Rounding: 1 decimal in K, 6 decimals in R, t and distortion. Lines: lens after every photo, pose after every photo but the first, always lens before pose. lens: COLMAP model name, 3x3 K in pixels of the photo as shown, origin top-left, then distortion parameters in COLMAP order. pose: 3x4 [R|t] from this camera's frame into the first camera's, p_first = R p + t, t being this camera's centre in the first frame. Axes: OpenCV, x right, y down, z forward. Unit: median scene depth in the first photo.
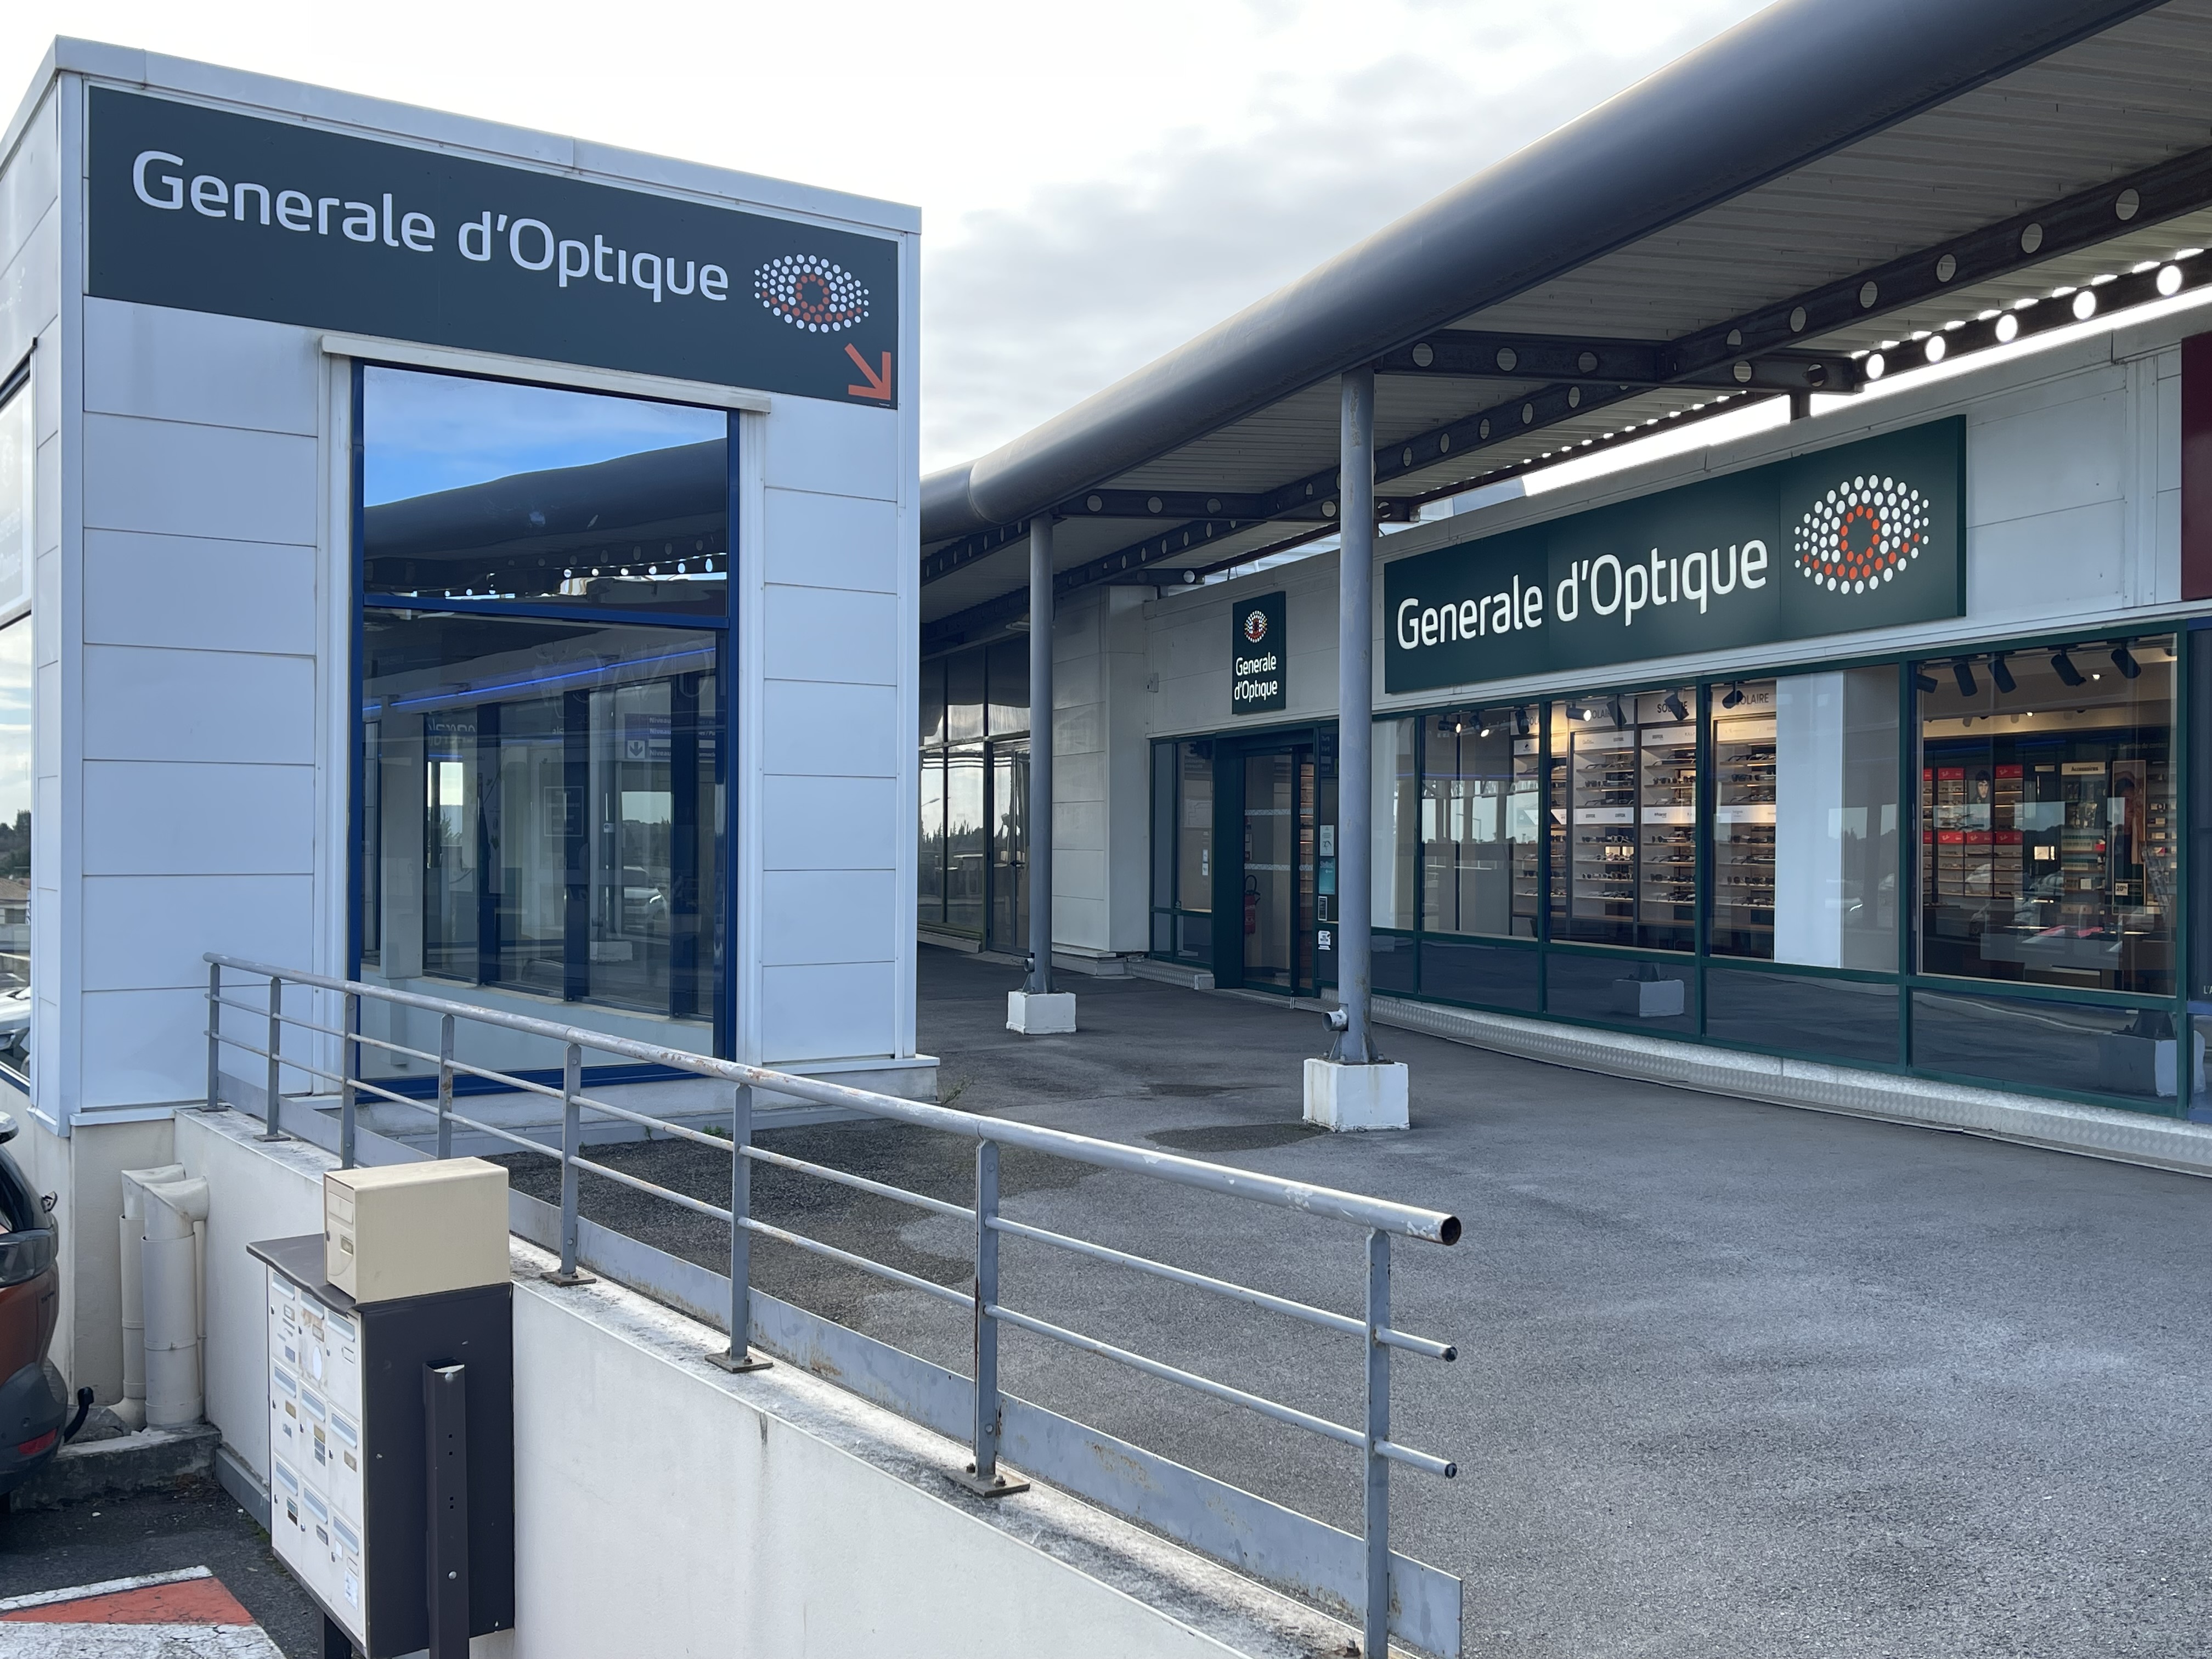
lens RADIAL K [[2089.1, 0, 1106.0], [0, 2089.1, 829.5], [0, 0, 1]] dist [0.117174, -0.304093]
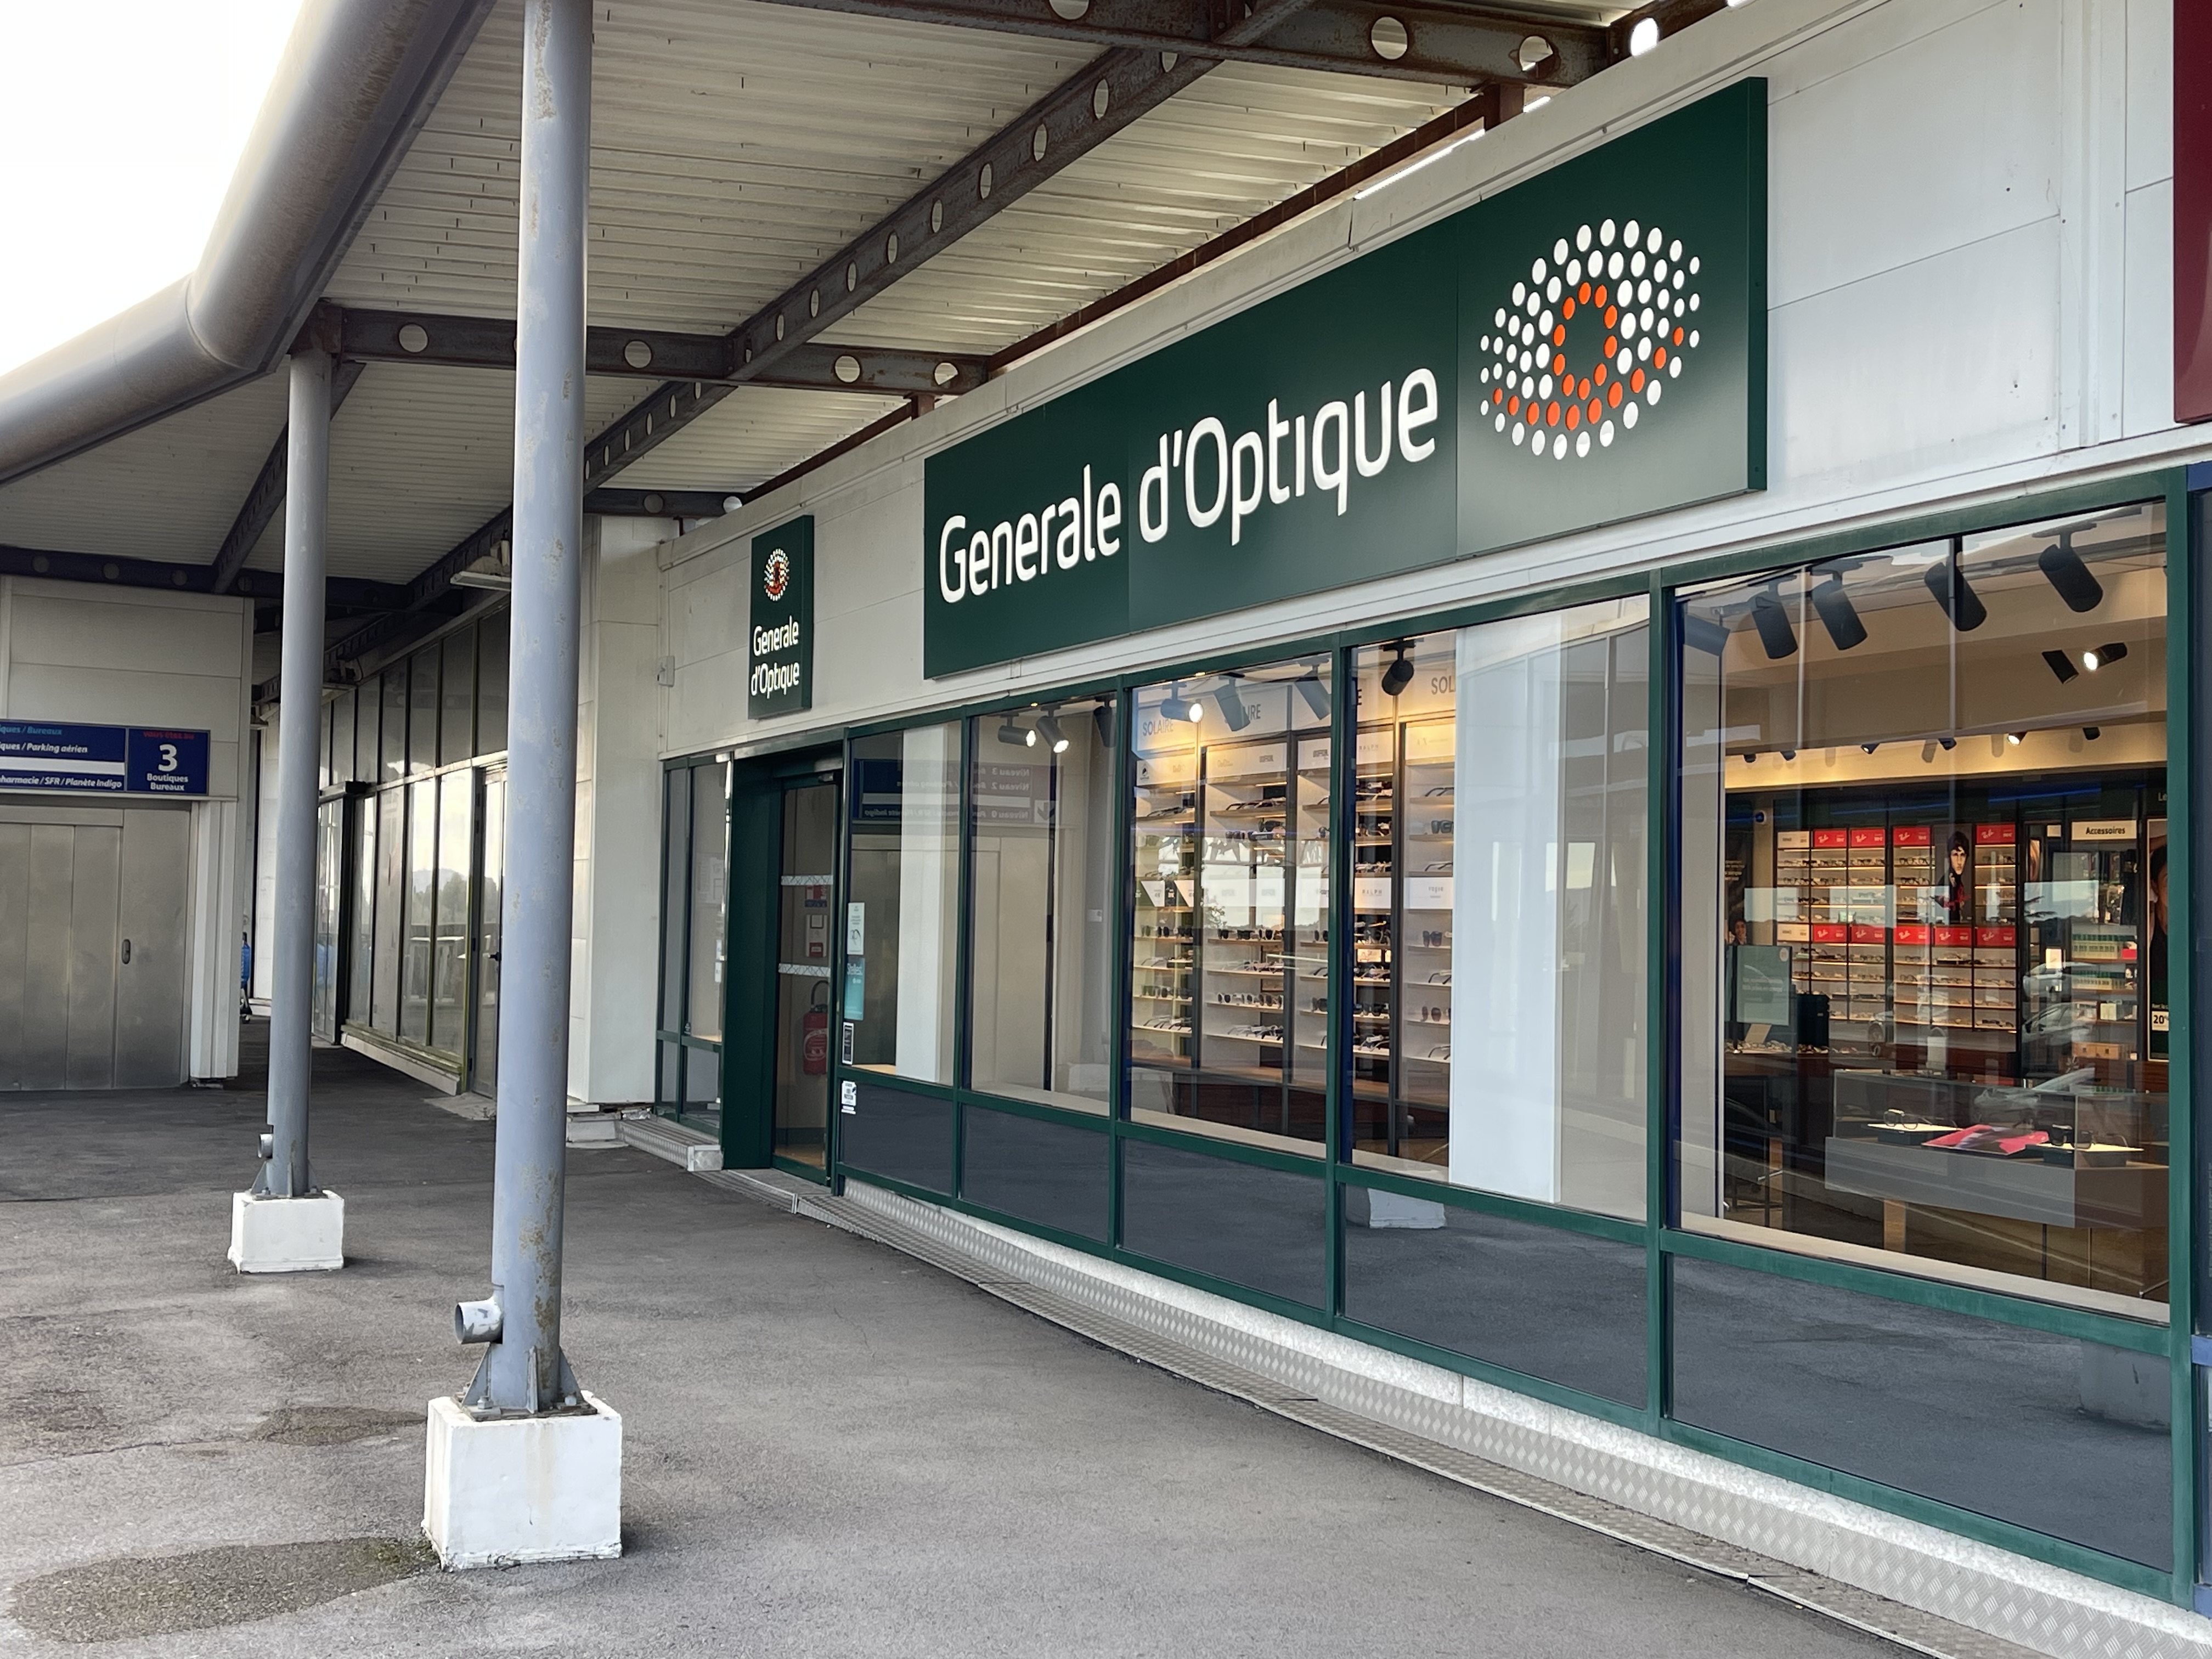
lens RADIAL K [[2625.9, 0, 1103.1], [0, 2625.9, 797.1], [0, 0, 1]] dist [0.278050, -1.364624]
pose [[0.998695, 0.014836, 0.048872, 0.182516], [-0.012855, 0.999092, -0.040609, -0.003291], [-0.049430, 0.039928, 0.997979, 0.324041]]
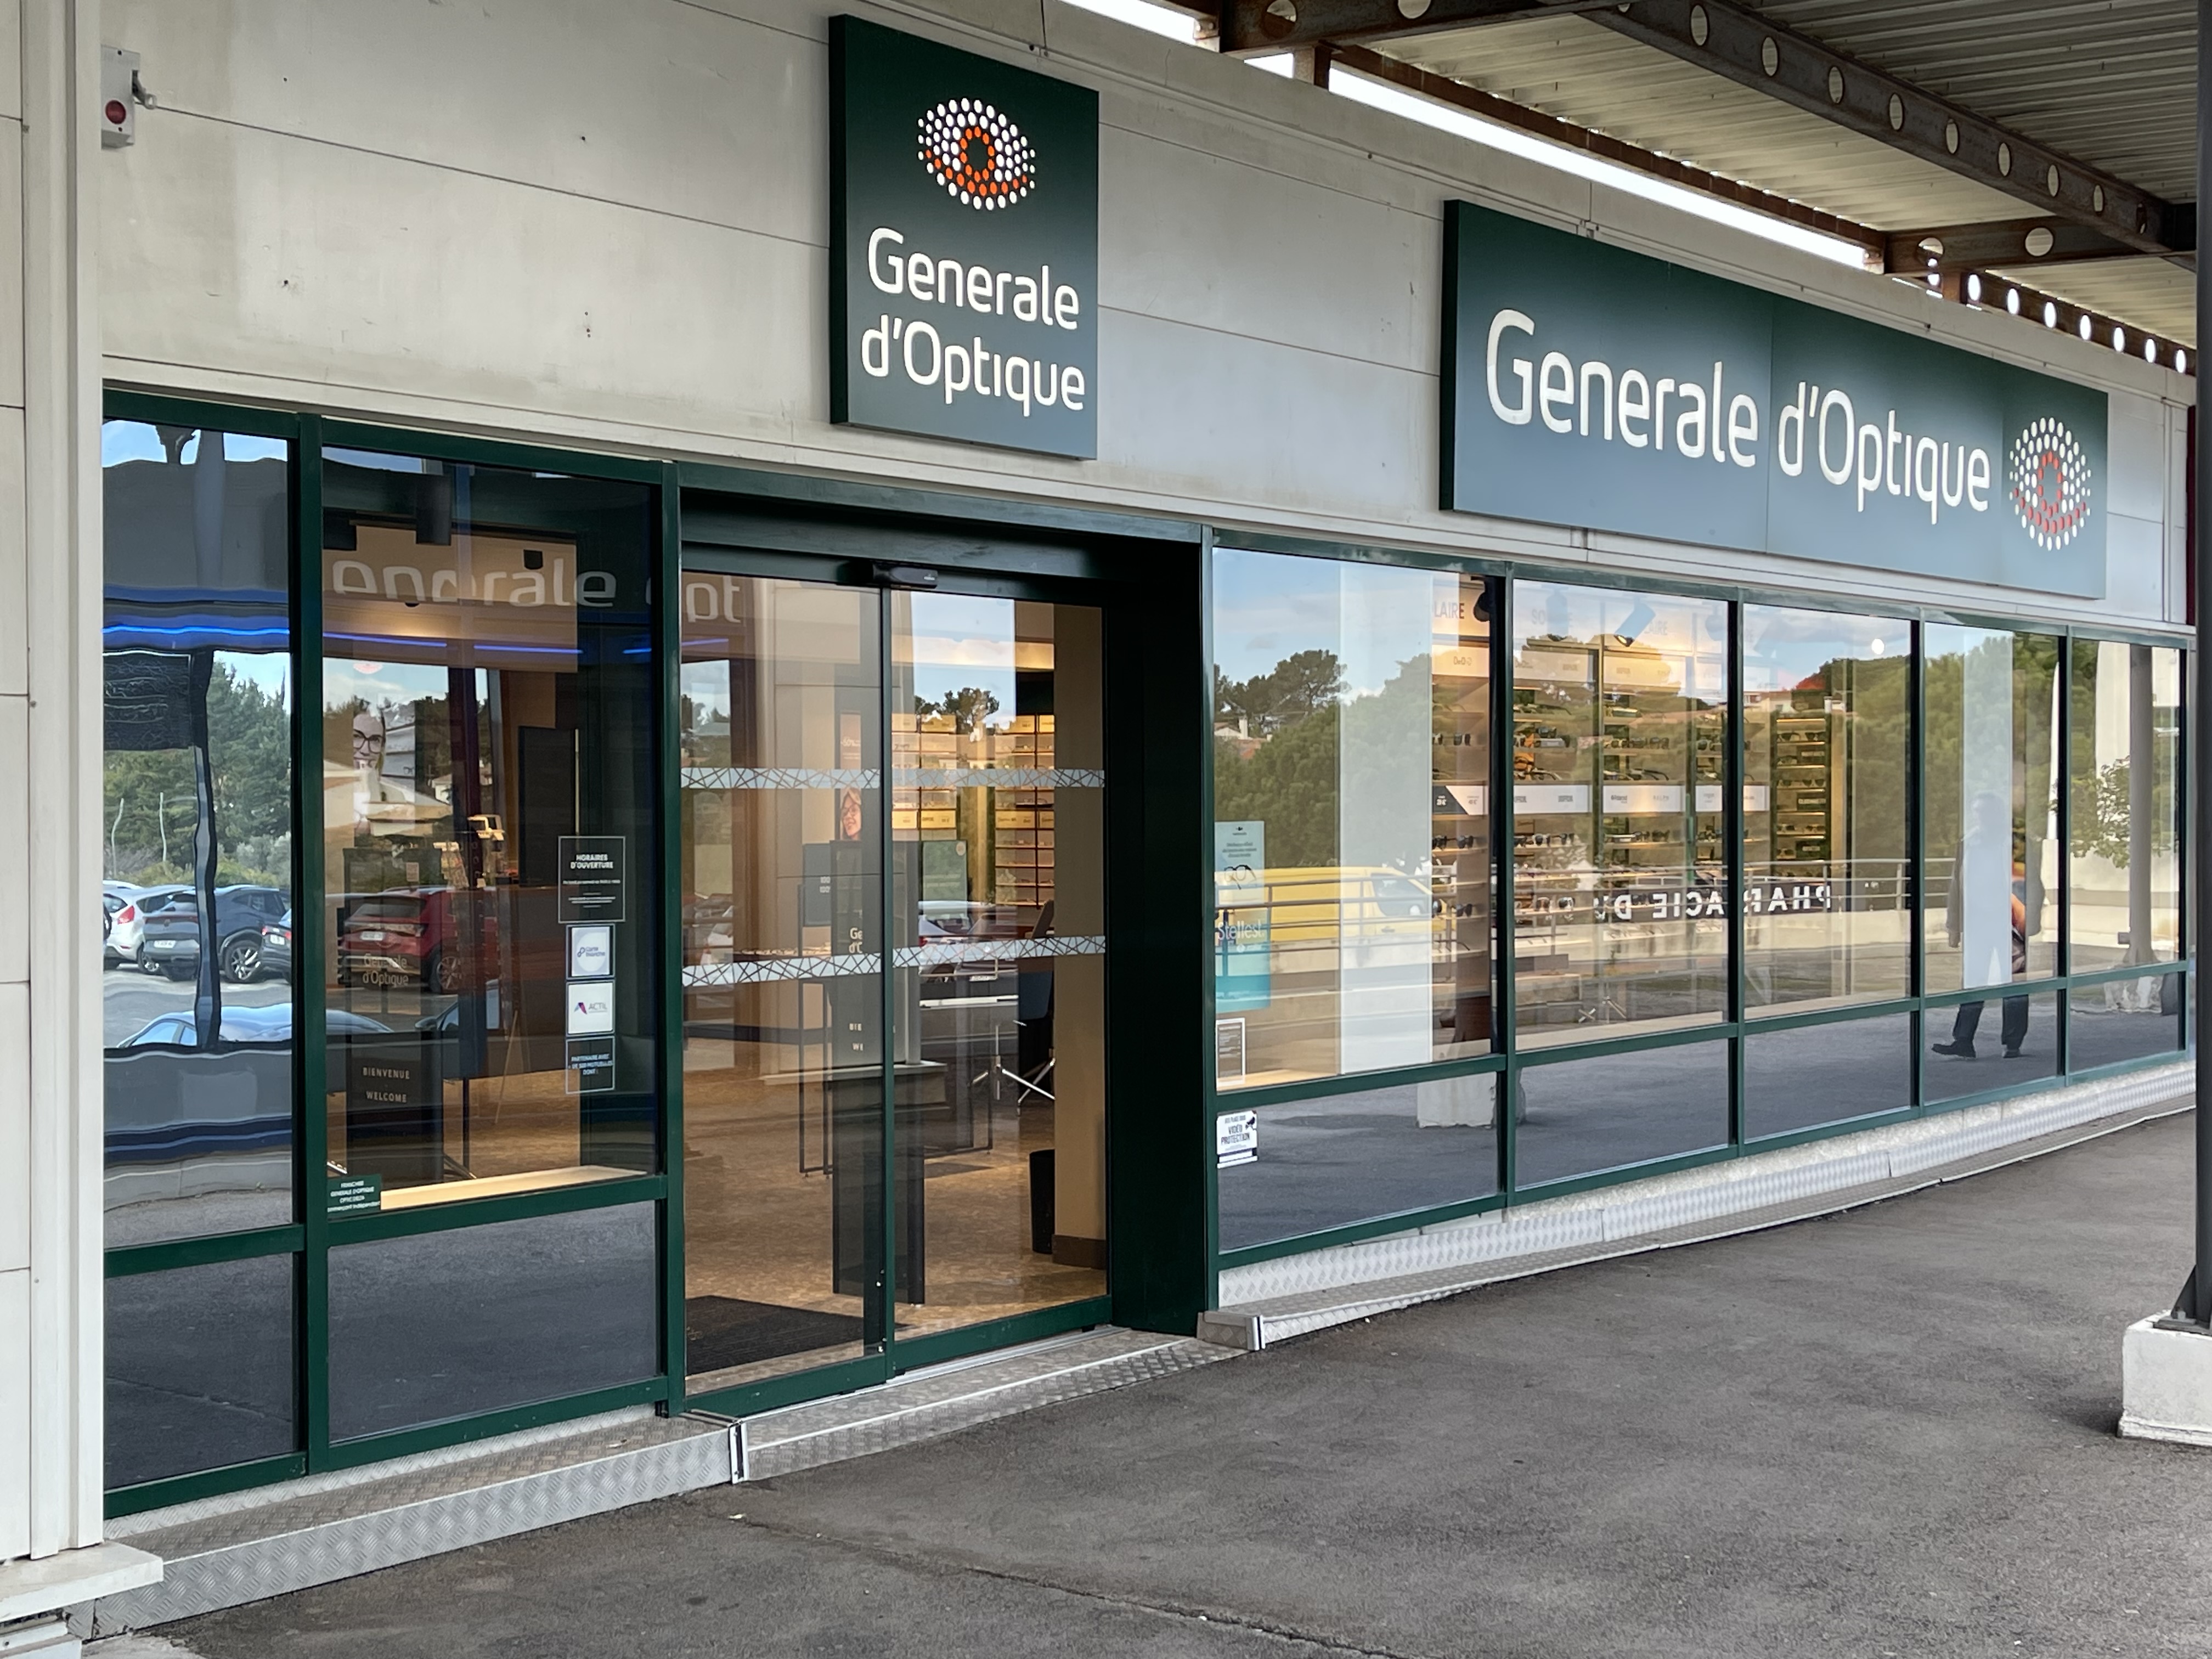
lens RADIAL K [[2927.5, 0, 1106.0], [0, 2927.5, 829.5], [0, 0, 1]] dist [0.173934, -0.695874]
pose [[-0.521967, -0.010988, 0.852895, -0.416922], [-0.002324, 0.999932, 0.011460, -0.008206], [-0.852963, 0.004000, -0.521956, 1.690928]]
